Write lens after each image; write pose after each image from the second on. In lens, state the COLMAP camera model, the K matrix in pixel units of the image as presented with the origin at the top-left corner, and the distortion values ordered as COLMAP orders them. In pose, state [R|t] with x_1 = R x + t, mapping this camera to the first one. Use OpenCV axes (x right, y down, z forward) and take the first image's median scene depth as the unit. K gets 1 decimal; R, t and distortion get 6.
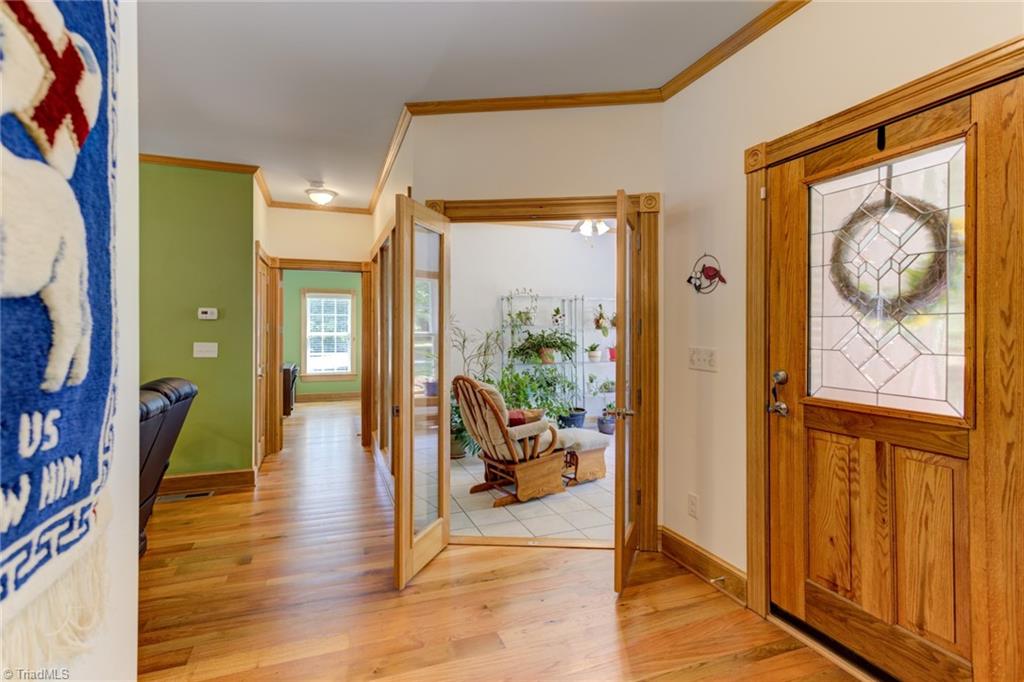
lens RADIAL K [[495.5, 0, 512.3], [0, 495.5, 336.0], [0, 0, 1]] dist [0.007213, 0.004948]
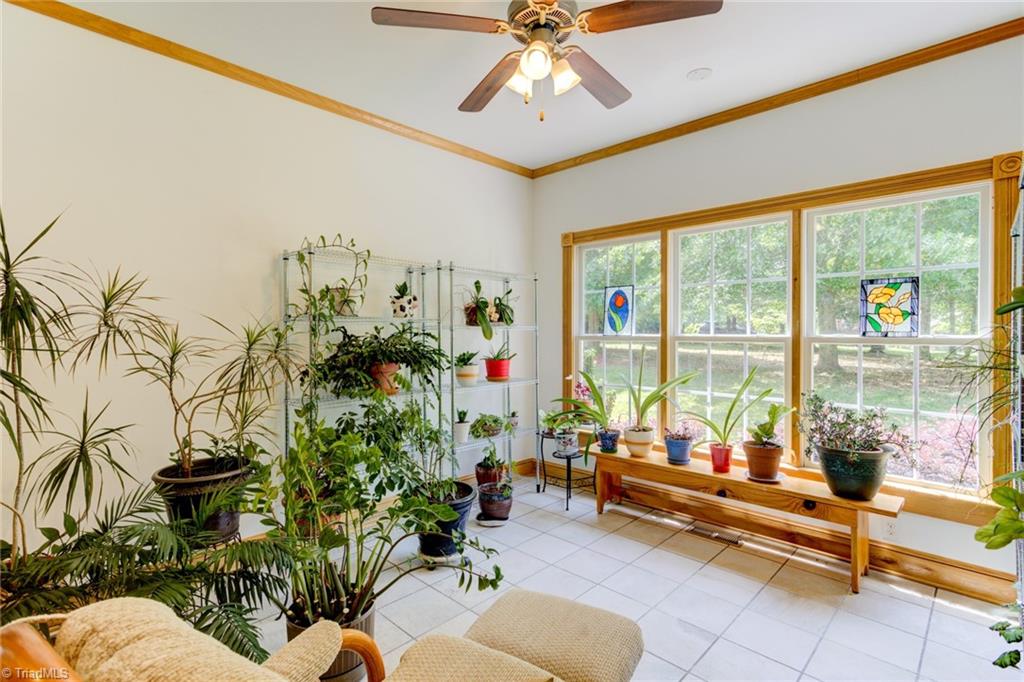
lens RADIAL K [[495.5, 0, 510.6], [0, 495.5, 338.9], [0, 0, 1]] dist [0.007213, 0.004948]
pose [[0.906615, 0.001595, 0.421955, -0.025619], [-0.006081, 0.999938, 0.009287, -0.004908], [-0.421914, -0.010986, 0.906569, 0.500811]]
